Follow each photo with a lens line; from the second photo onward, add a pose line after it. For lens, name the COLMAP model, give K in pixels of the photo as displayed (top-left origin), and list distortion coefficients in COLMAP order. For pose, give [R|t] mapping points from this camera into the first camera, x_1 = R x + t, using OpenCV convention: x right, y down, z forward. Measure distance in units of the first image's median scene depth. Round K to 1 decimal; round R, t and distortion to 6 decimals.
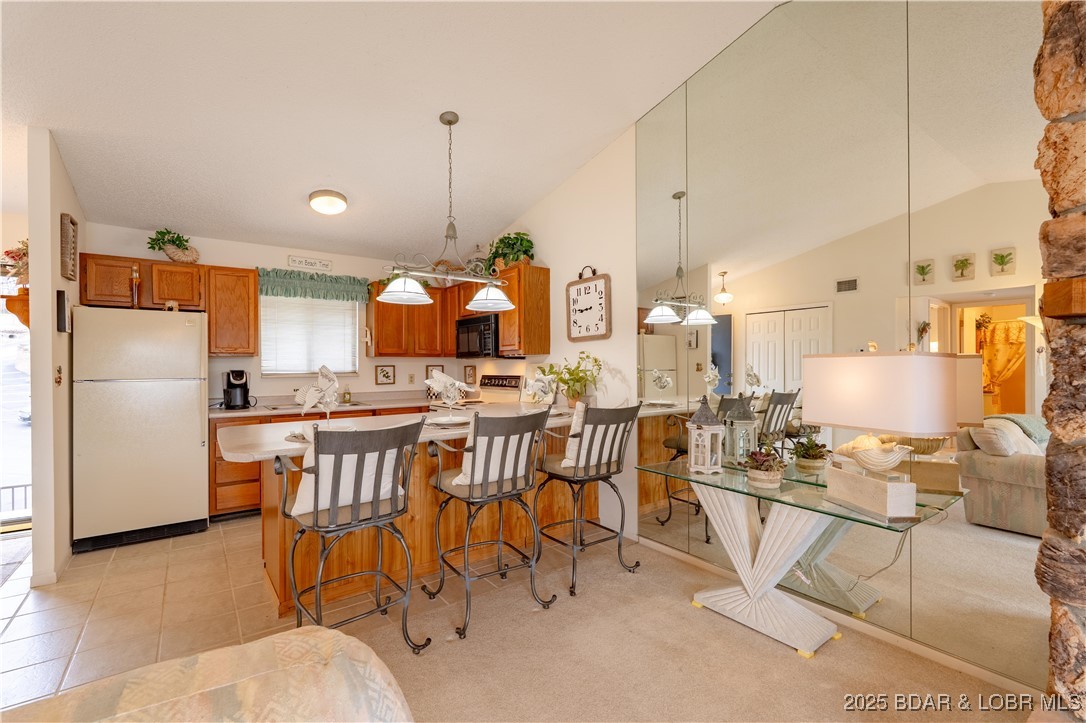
lens RADIAL K [[475.7, 0, 542.0], [0, 475.7, 362.7], [0, 0, 1]] dist [-0.002527, -0.000646]
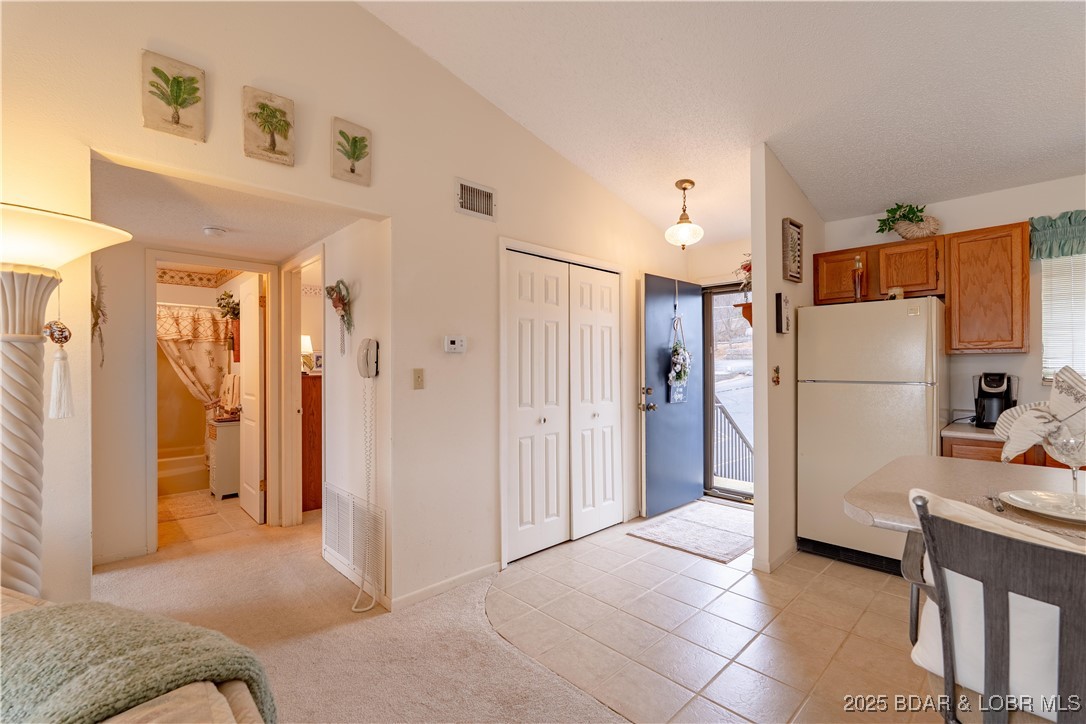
lens RADIAL K [[475.7, 0, 545.8], [0, 475.7, 366.7], [0, 0, 1]] dist [-0.002527, -0.000646]
pose [[0.134535, 0.003295, -0.990903, -0.040684], [0.002861, 0.999989, 0.003714, 0.002493], [0.990905, -0.003335, 0.134524, 0.276602]]
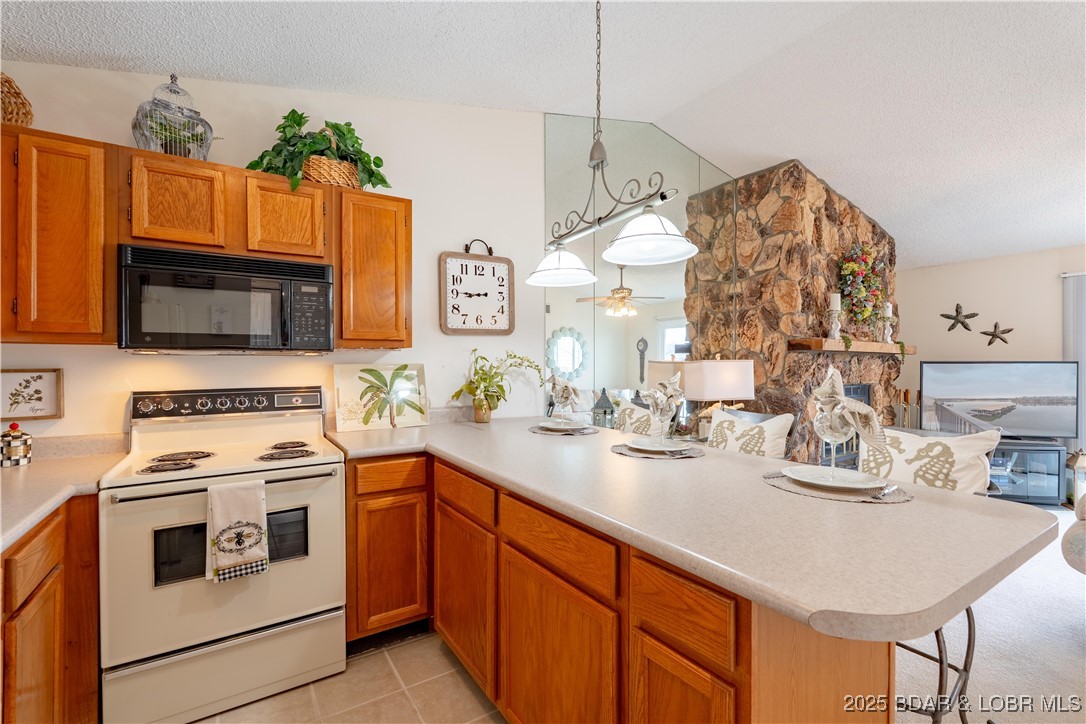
lens RADIAL K [[475.7, 0, 544.3], [0, 475.7, 363.8], [0, 0, 1]] dist [-0.002527, -0.000646]
pose [[0.060101, 0.005347, 0.998178, -0.684564], [-0.003894, 0.999979, -0.005122, 0.004326], [-0.998185, -0.003579, 0.060120, 0.853699]]
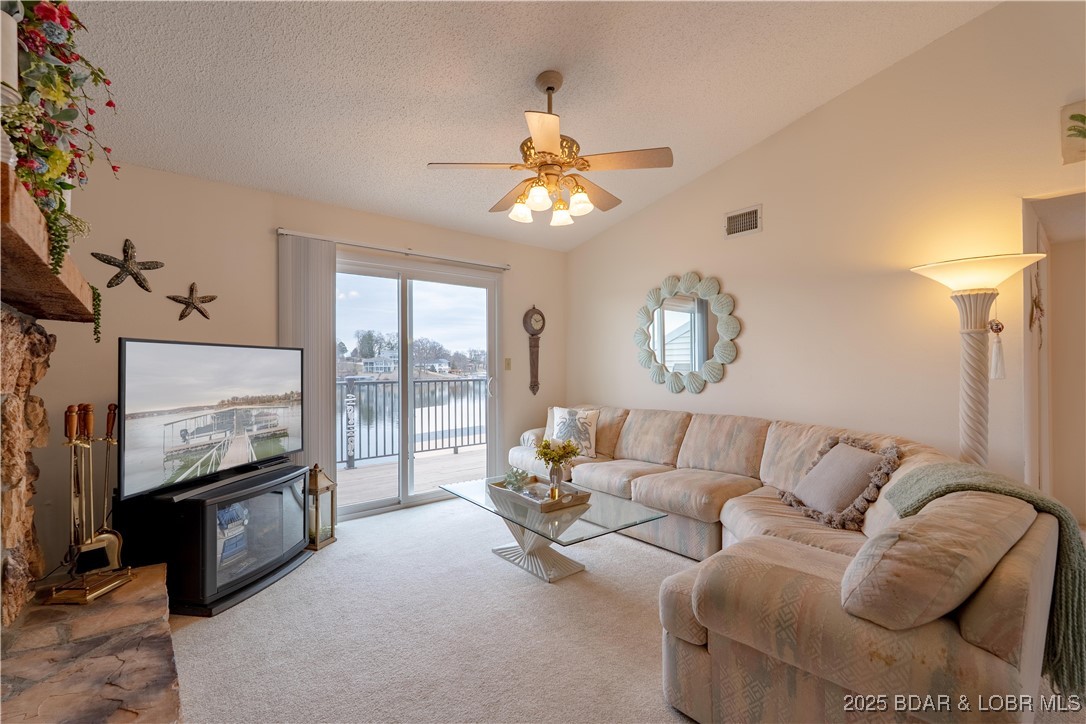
lens RADIAL K [[475.7, 0, 546.0], [0, 475.7, 366.4], [0, 0, 1]] dist [-0.002527, -0.000646]
pose [[-0.997723, 0.007134, -0.067072, 0.163412], [0.007142, 0.999974, 0.000114, 0.024183], [0.067071, -0.000366, -0.997748, 0.526290]]
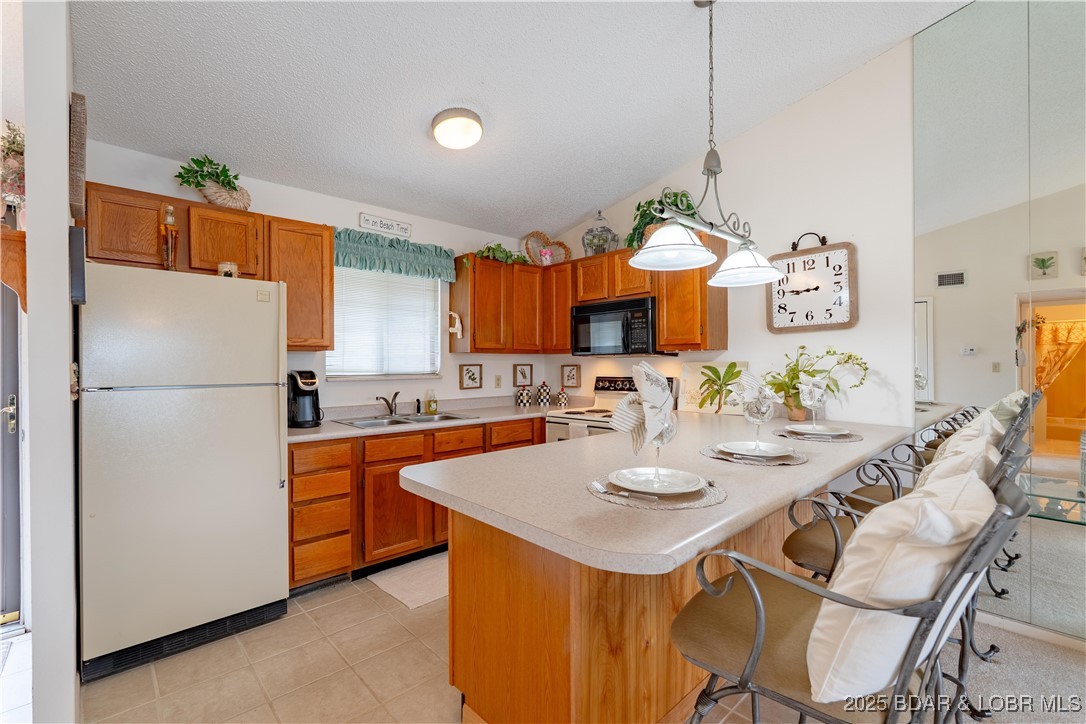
lens RADIAL K [[475.7, 0, 542.5], [0, 475.7, 363.6], [0, 0, 1]] dist [-0.002527, -0.000646]
pose [[0.993272, 0.002485, 0.115775, -0.417145], [-0.002538, 0.999997, 0.000309, 0.005515], [-0.115774, -0.000601, 0.993275, 0.300376]]
